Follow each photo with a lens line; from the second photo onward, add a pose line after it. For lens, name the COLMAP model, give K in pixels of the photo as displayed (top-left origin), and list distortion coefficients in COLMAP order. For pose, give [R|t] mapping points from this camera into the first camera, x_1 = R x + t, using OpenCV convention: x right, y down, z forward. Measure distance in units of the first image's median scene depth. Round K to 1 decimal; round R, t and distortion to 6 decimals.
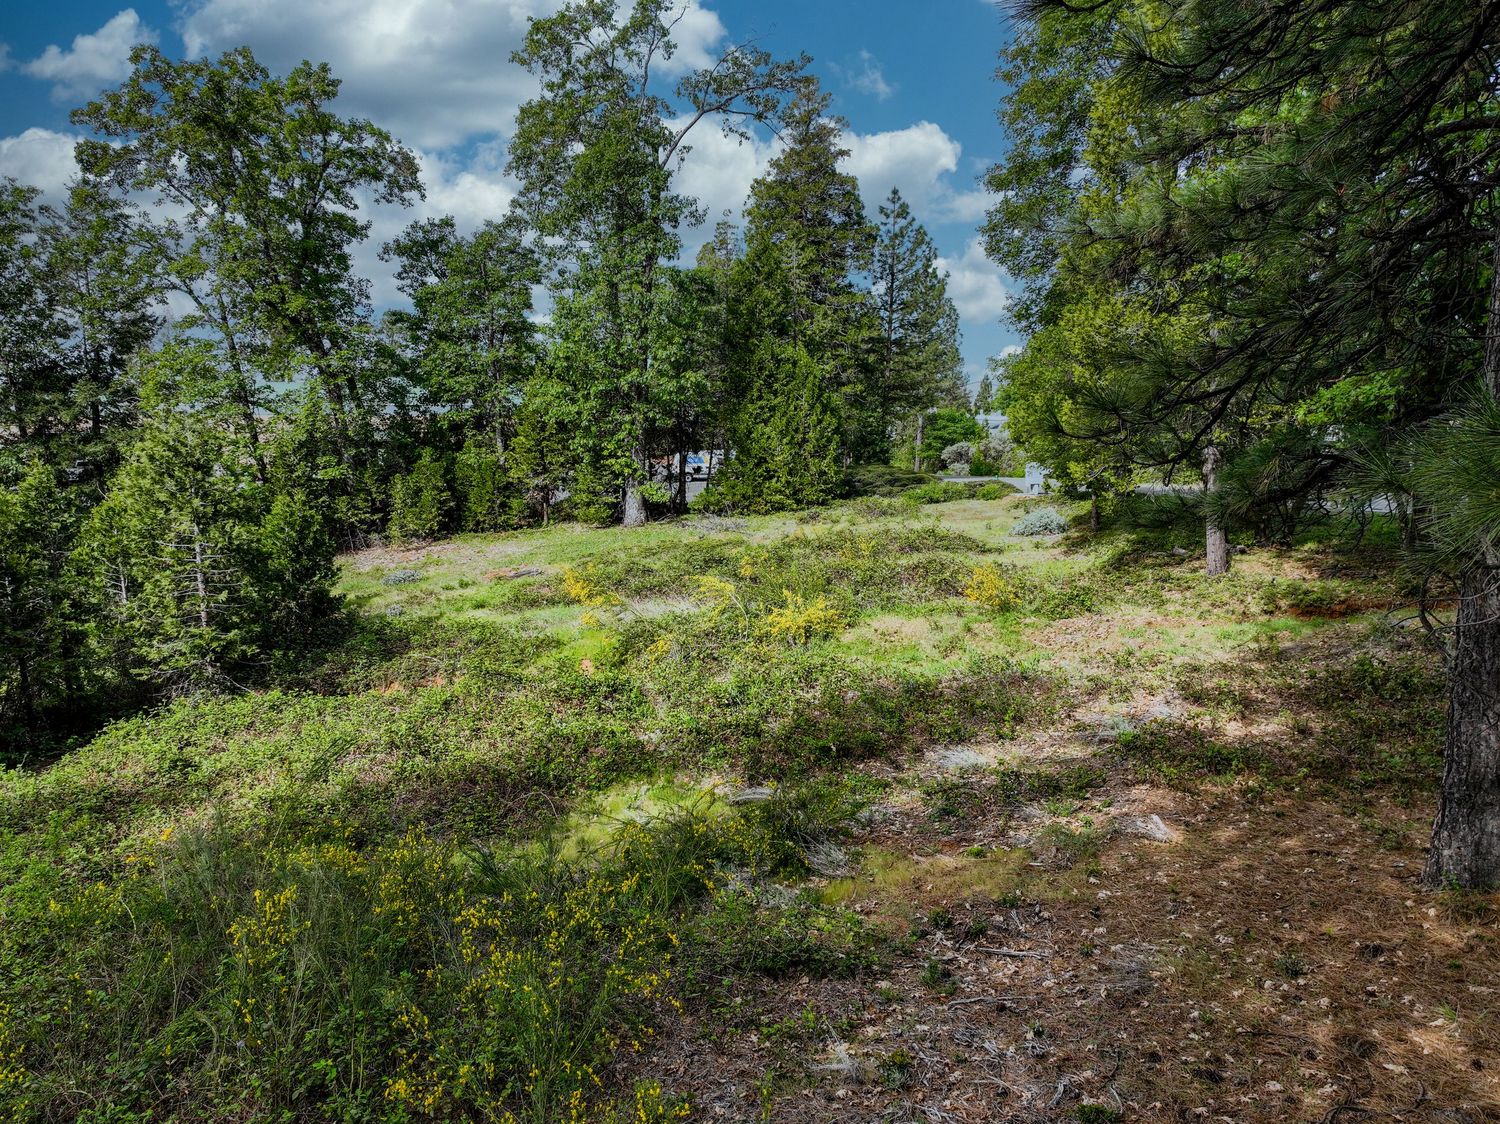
lens RADIAL K [[1048.4, 0, 753.5], [0, 1048.4, 564.4], [0, 0, 1]] dist [-0.004470, 0.020239]
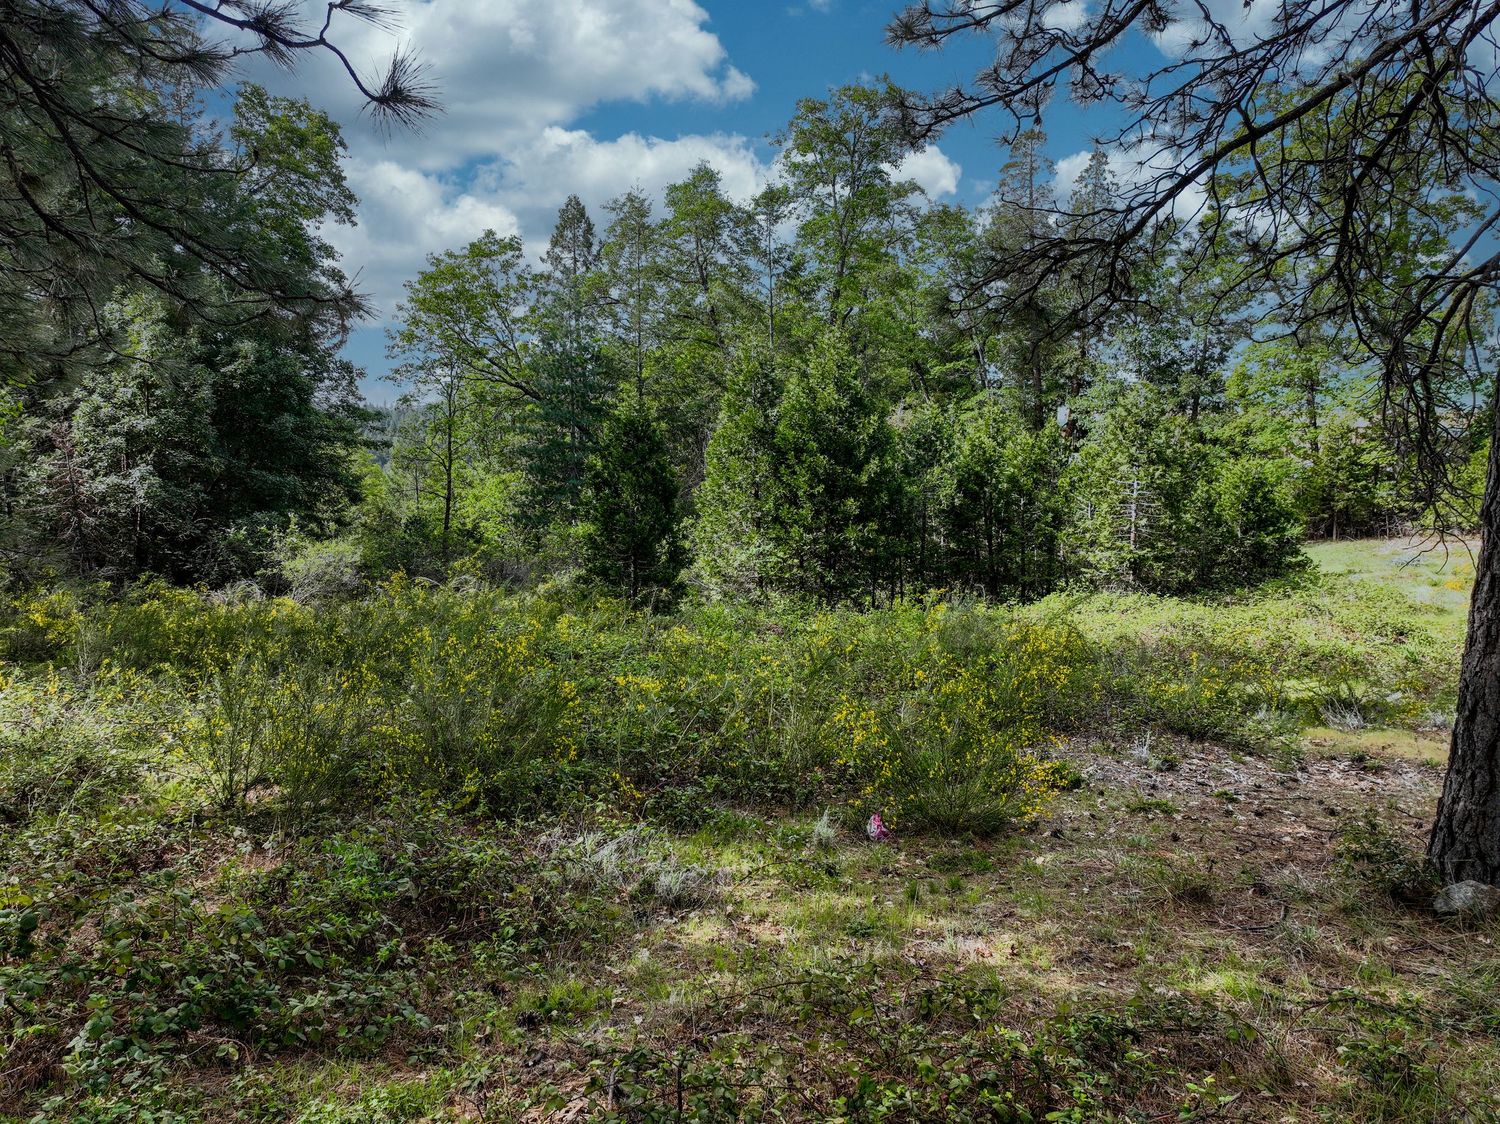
lens RADIAL K [[1048.4, 0, 747.7], [0, 1048.4, 561.4], [0, 0, 1]] dist [-0.004470, 0.020239]
pose [[0.517607, 0.133690, -0.845110, 0.155314], [-0.137648, 0.987863, 0.071968, 0.022503], [0.844474, 0.079076, 0.529727, -0.053441]]
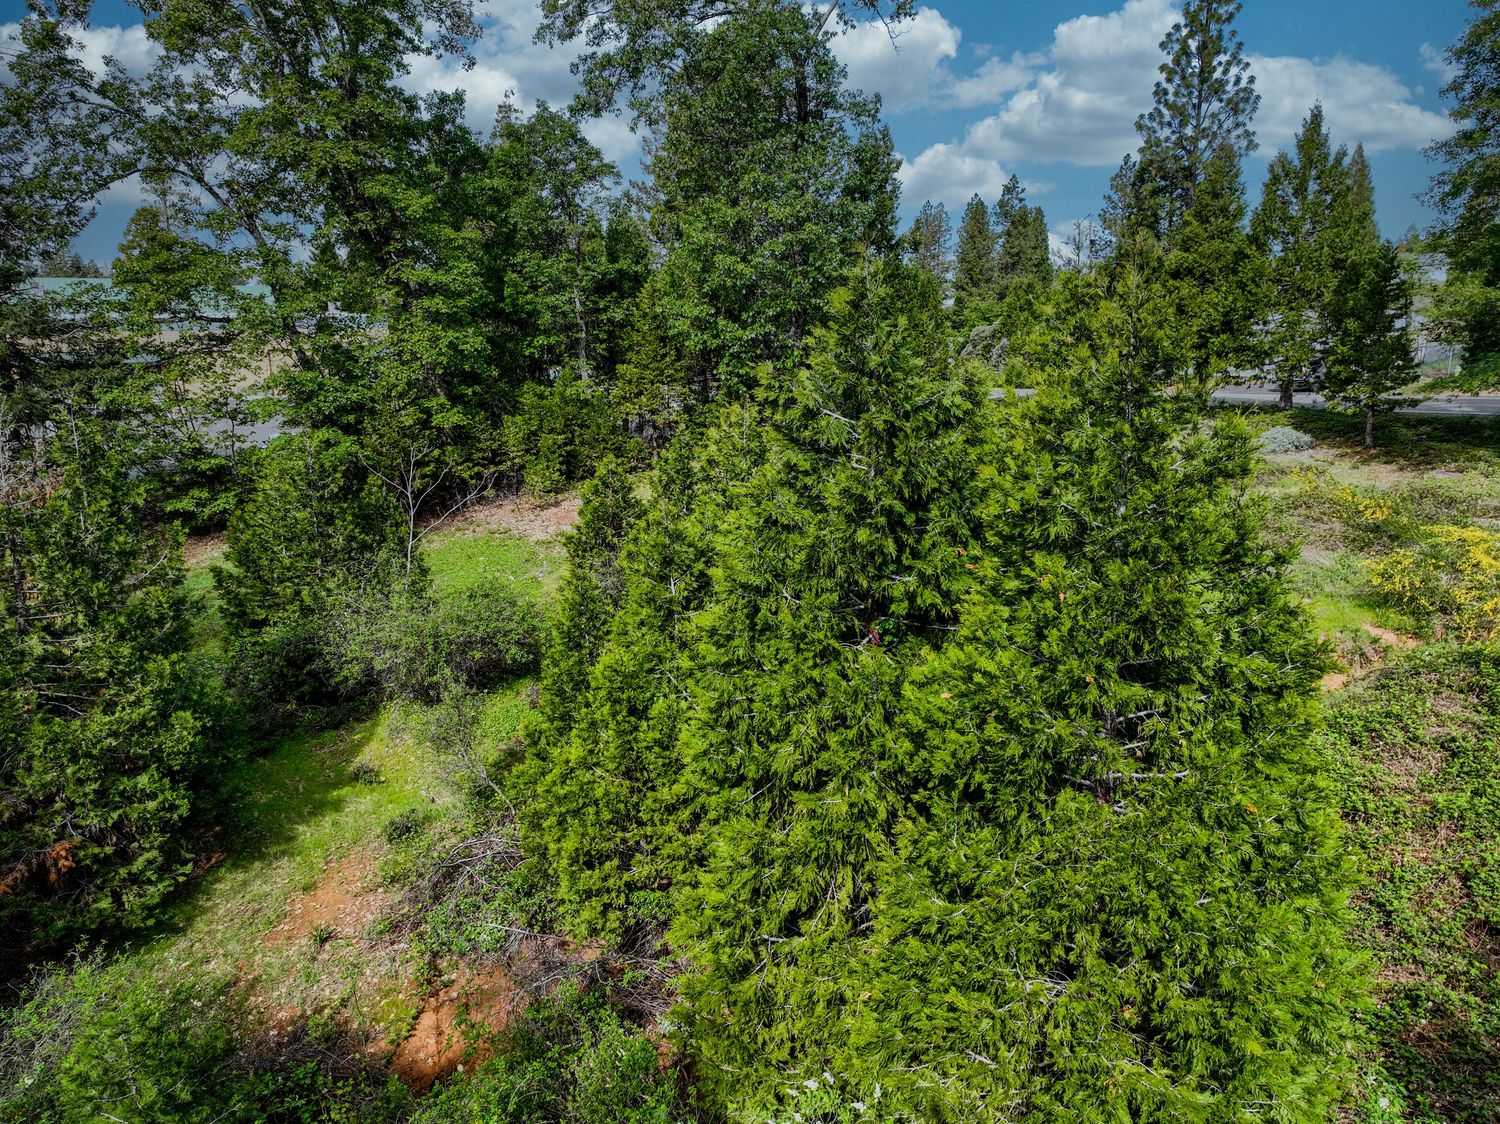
lens RADIAL K [[1048.4, 0, 745.4], [0, 1048.4, 559.7], [0, 0, 1]] dist [-0.004470, 0.020239]
pose [[0.925571, -0.096025, 0.366193, -0.476993], [0.062241, 0.992732, 0.103002, -0.047346], [-0.373422, -0.072543, 0.924821, 0.161527]]
